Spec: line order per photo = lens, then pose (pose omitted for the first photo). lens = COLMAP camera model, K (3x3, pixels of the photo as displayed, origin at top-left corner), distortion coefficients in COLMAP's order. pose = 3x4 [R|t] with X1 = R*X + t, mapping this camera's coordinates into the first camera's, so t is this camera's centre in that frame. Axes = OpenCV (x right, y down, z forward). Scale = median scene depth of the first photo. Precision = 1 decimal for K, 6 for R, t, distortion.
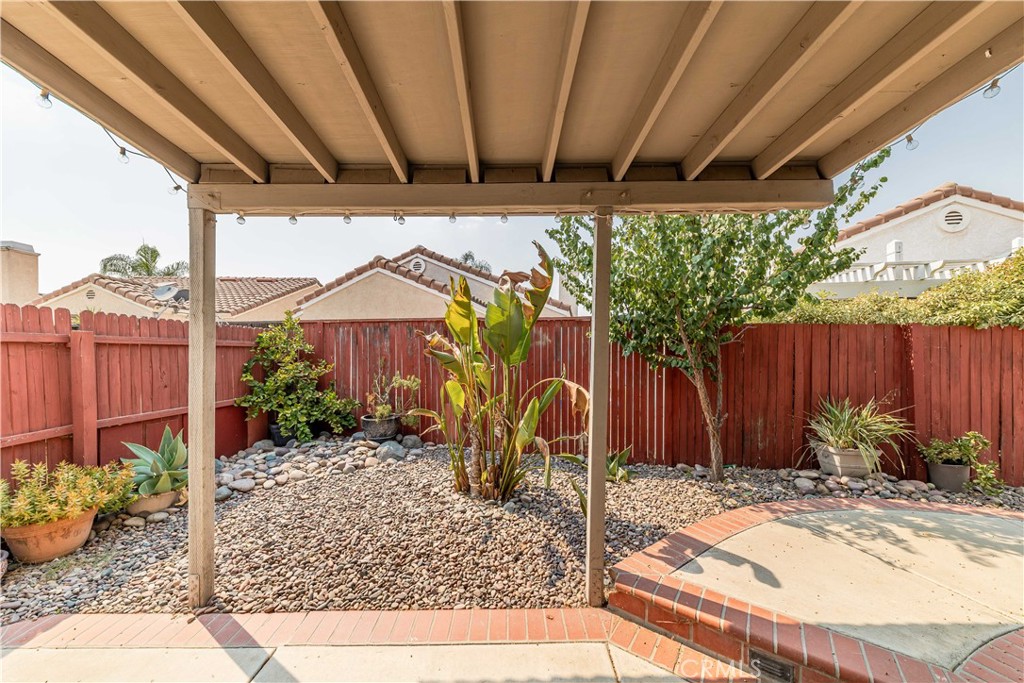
lens RADIAL K [[353.6, 0, 510.6], [0, 353.6, 351.9], [0, 0, 1]] dist [0.012703, -0.000256]
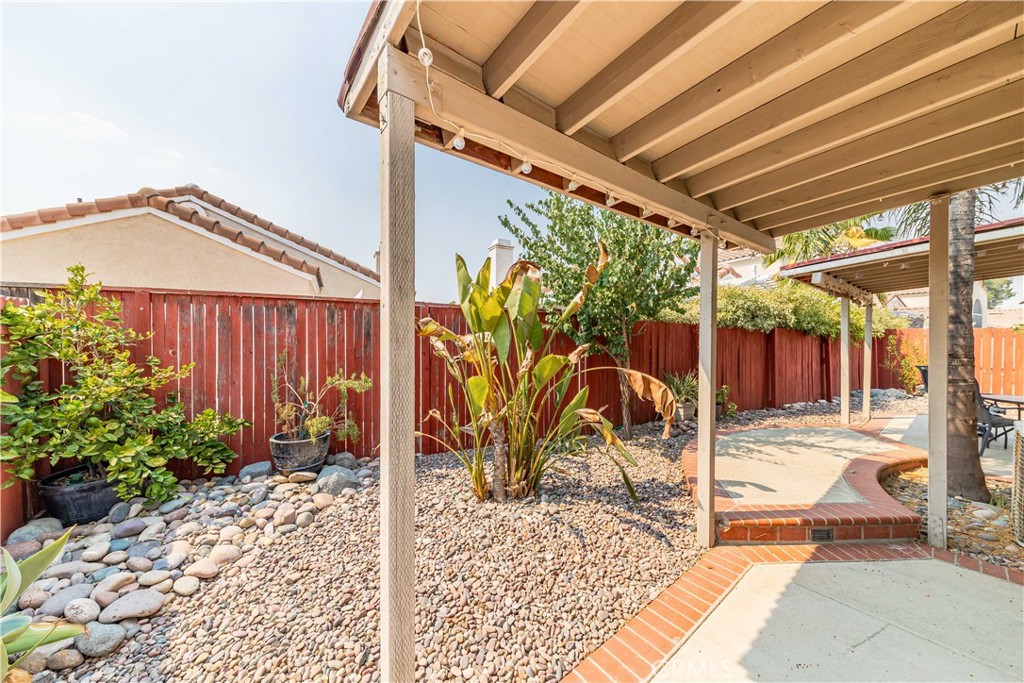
lens RADIAL K [[353.6, 0, 511.2], [0, 353.6, 336.3], [0, 0, 1]] dist [0.012703, -0.000256]
pose [[0.788885, 0.004284, 0.614526, -0.550312], [-0.000750, 0.999982, -0.006008, -0.010532], [-0.614541, 0.004279, 0.788873, 0.220467]]
